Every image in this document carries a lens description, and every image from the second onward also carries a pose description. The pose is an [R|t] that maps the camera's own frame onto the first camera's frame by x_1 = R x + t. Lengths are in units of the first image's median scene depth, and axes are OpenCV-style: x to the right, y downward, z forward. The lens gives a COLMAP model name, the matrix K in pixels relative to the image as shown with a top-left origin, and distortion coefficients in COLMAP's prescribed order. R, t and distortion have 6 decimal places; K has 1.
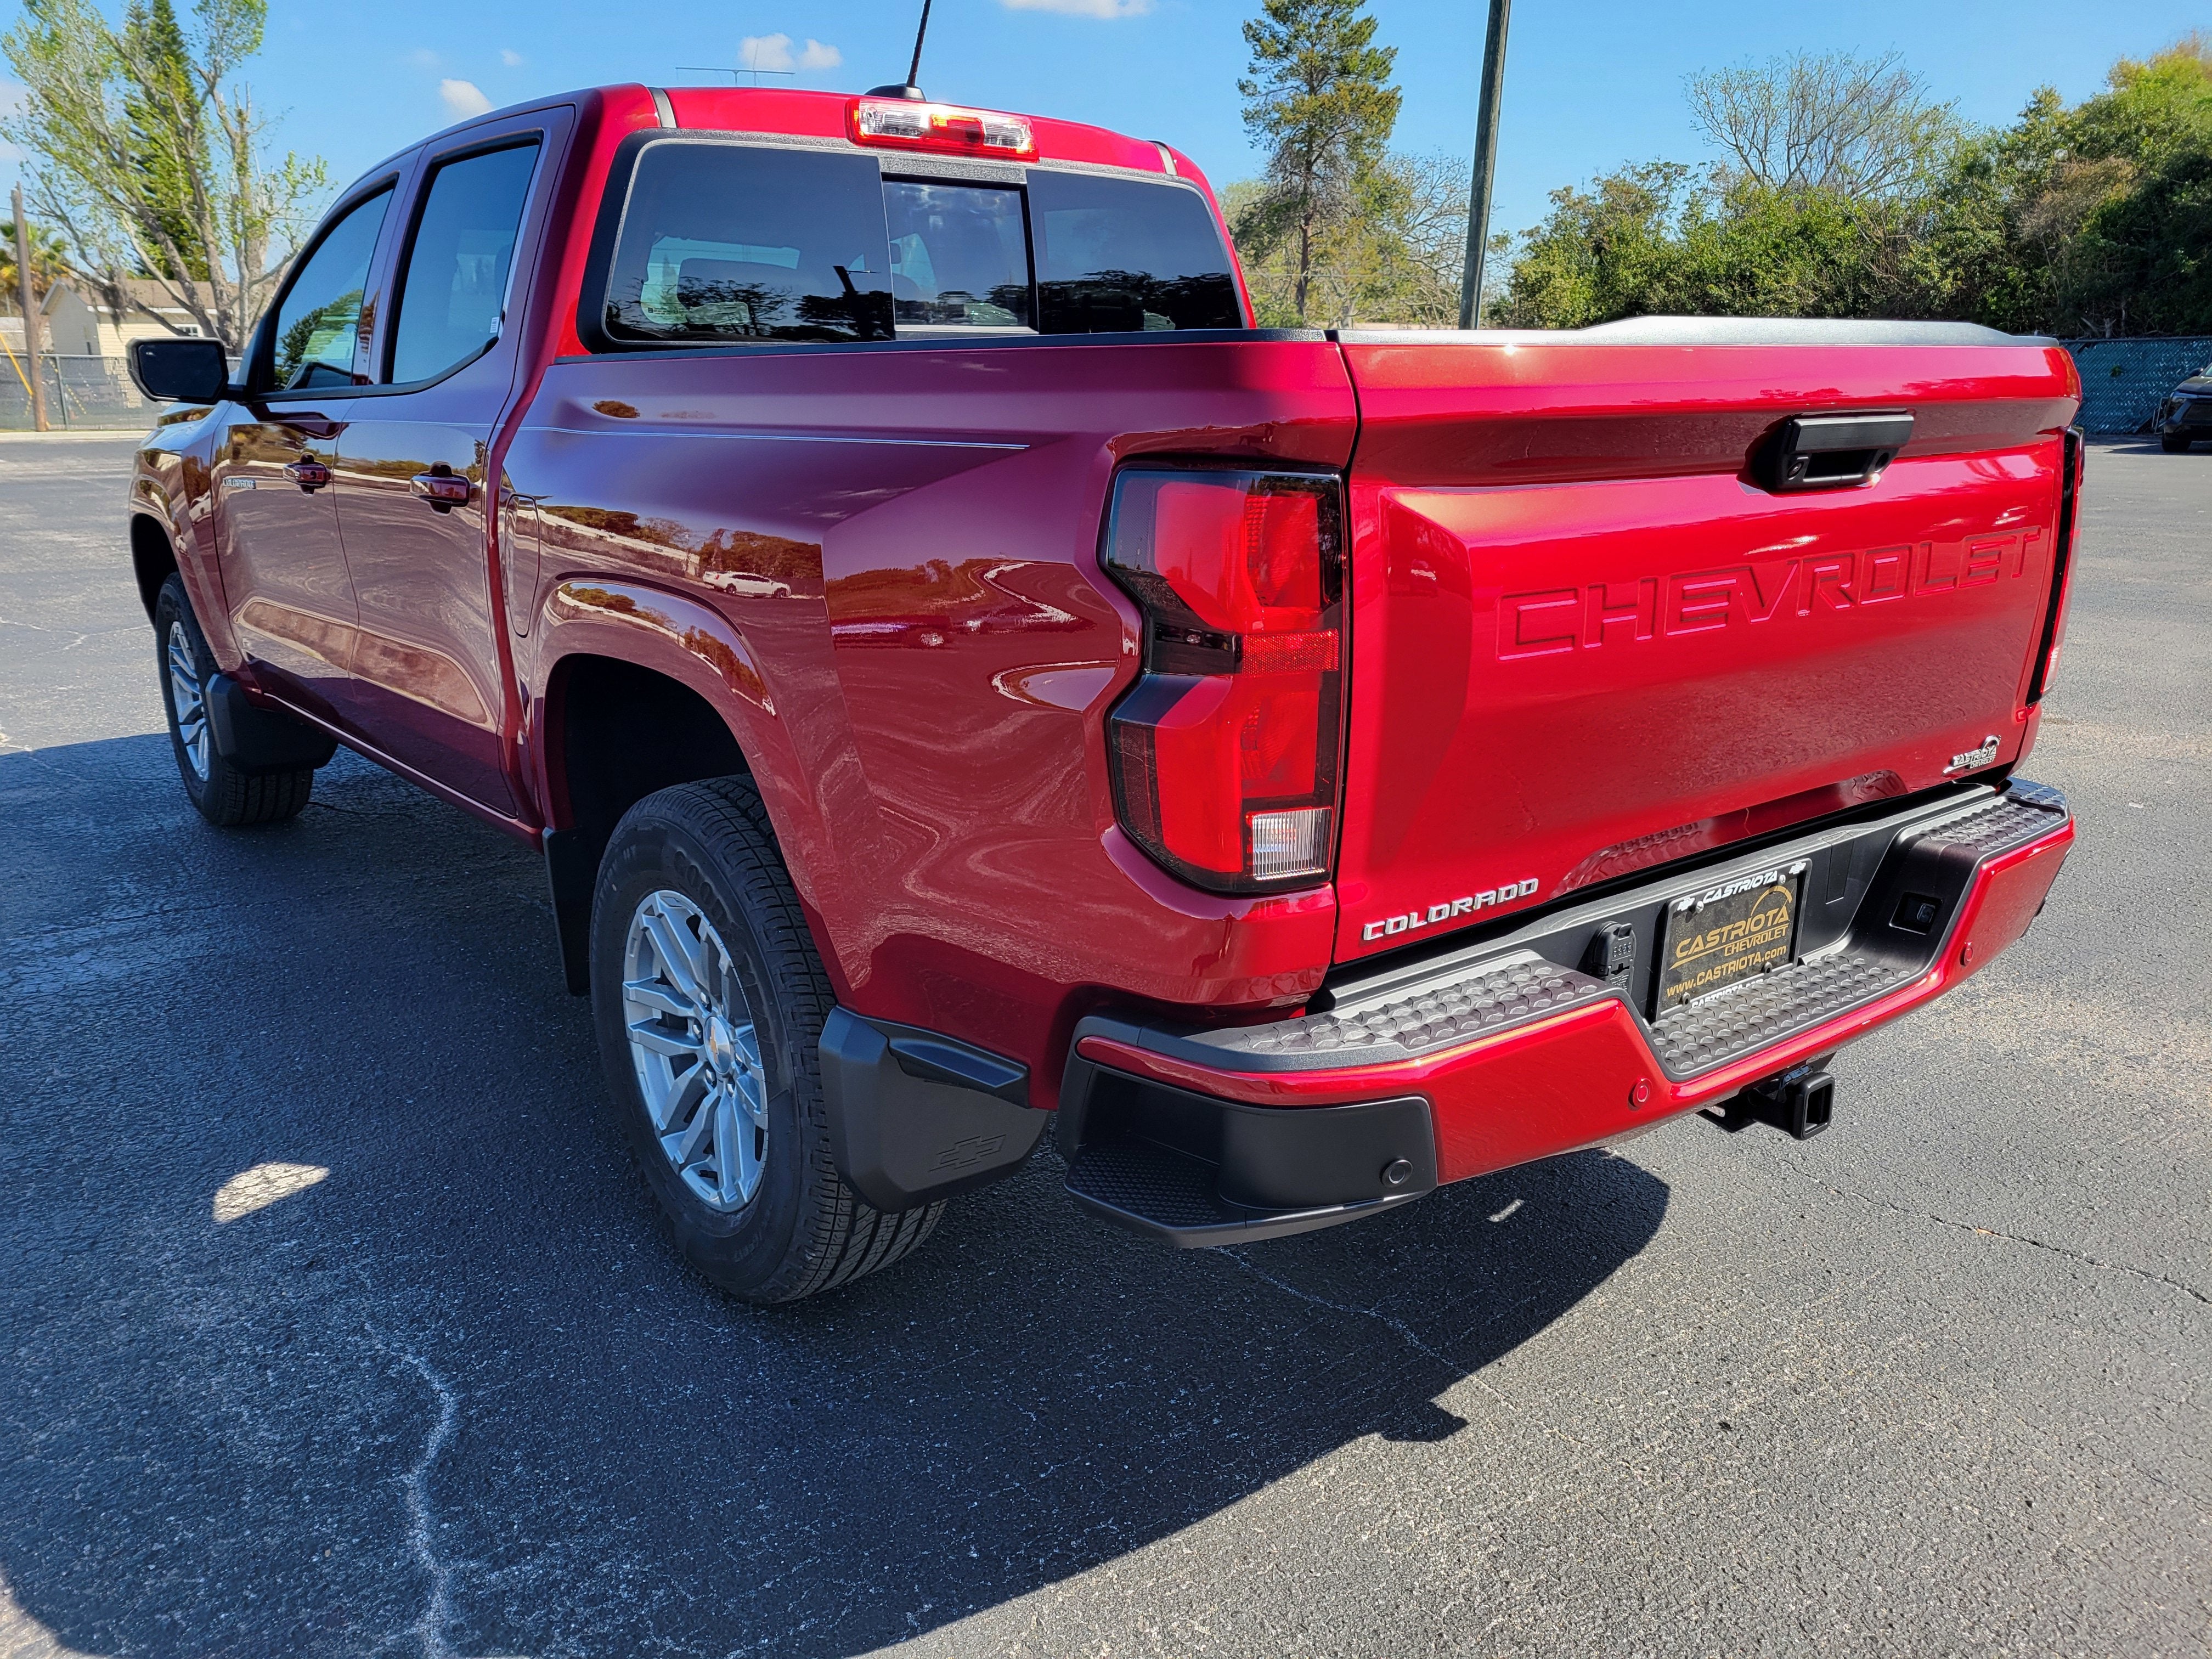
lens RADIAL K [[1670.9, 0, 1099.5], [0, 1670.9, 825.1], [0, 0, 1]] dist [0.053849, -0.059415]
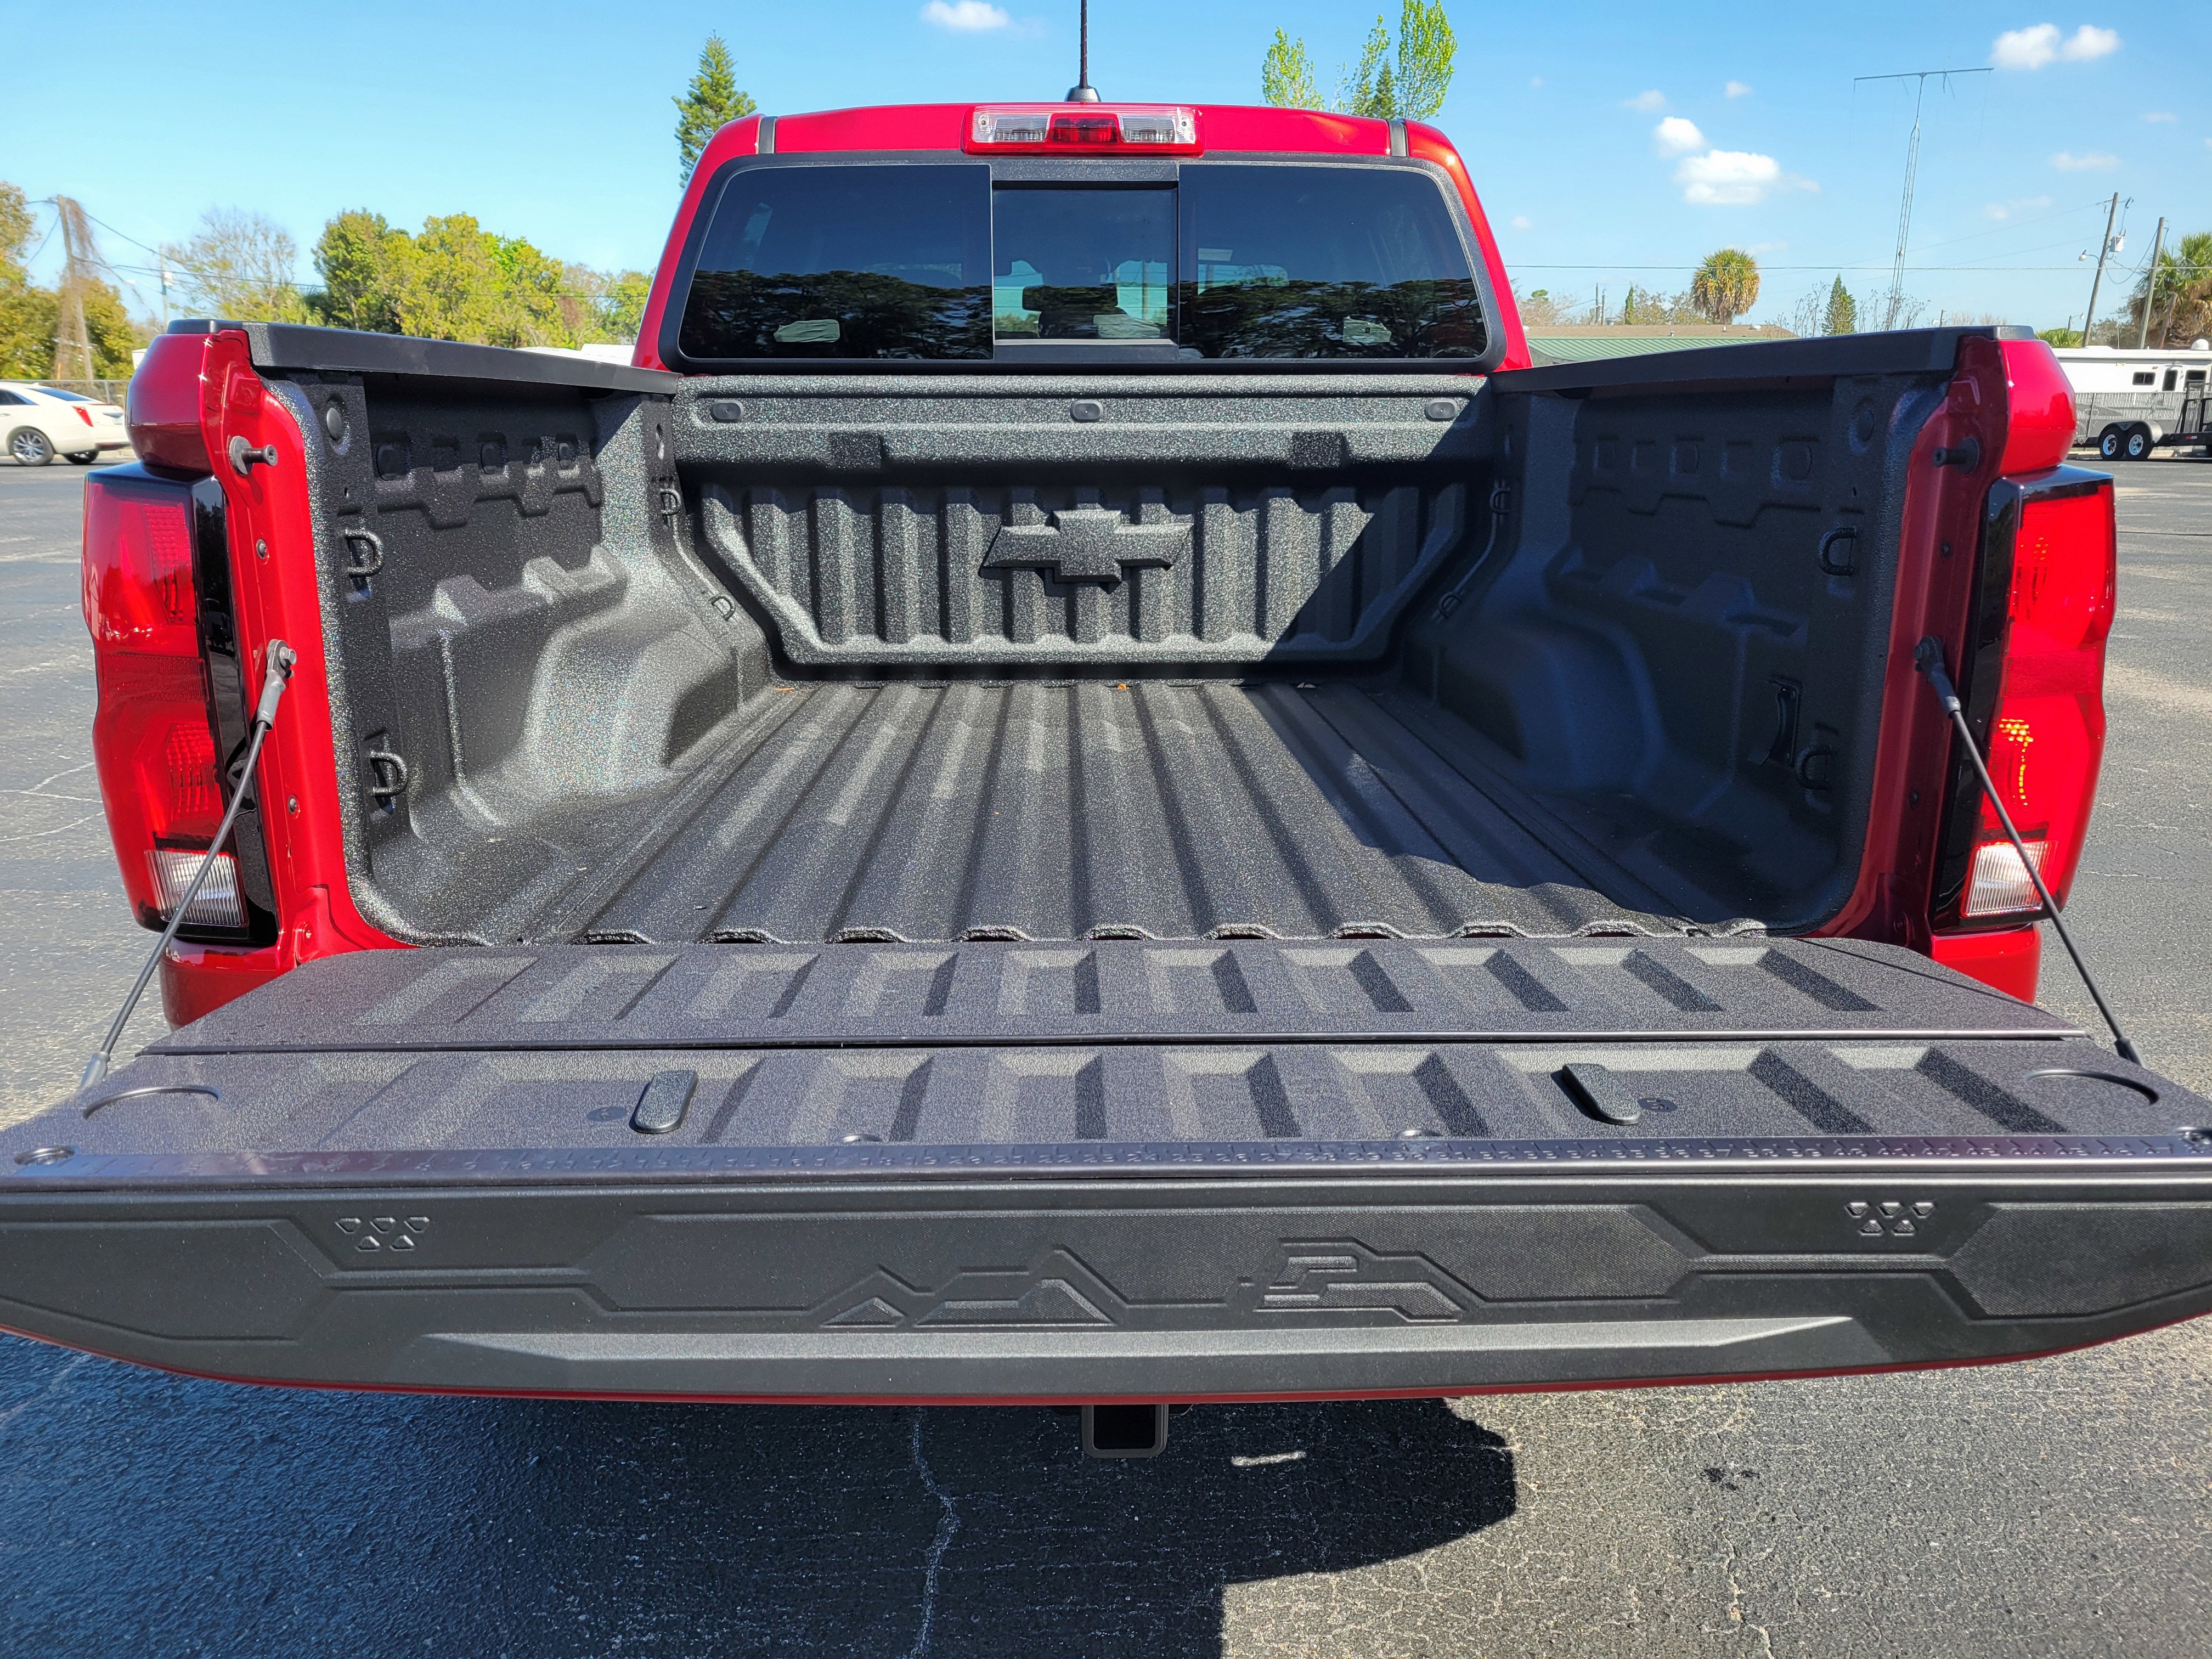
lens RADIAL K [[1679.2, 0, 1106.0], [0, 1679.2, 829.5], [0, 0, 1]] dist [0.032908, -0.028415]
pose [[0.800414, 0.149707, -0.580453, 0.752474], [-0.156742, 0.986893, 0.038395, -0.097236], [0.578593, 0.060250, 0.813388, 0.386331]]
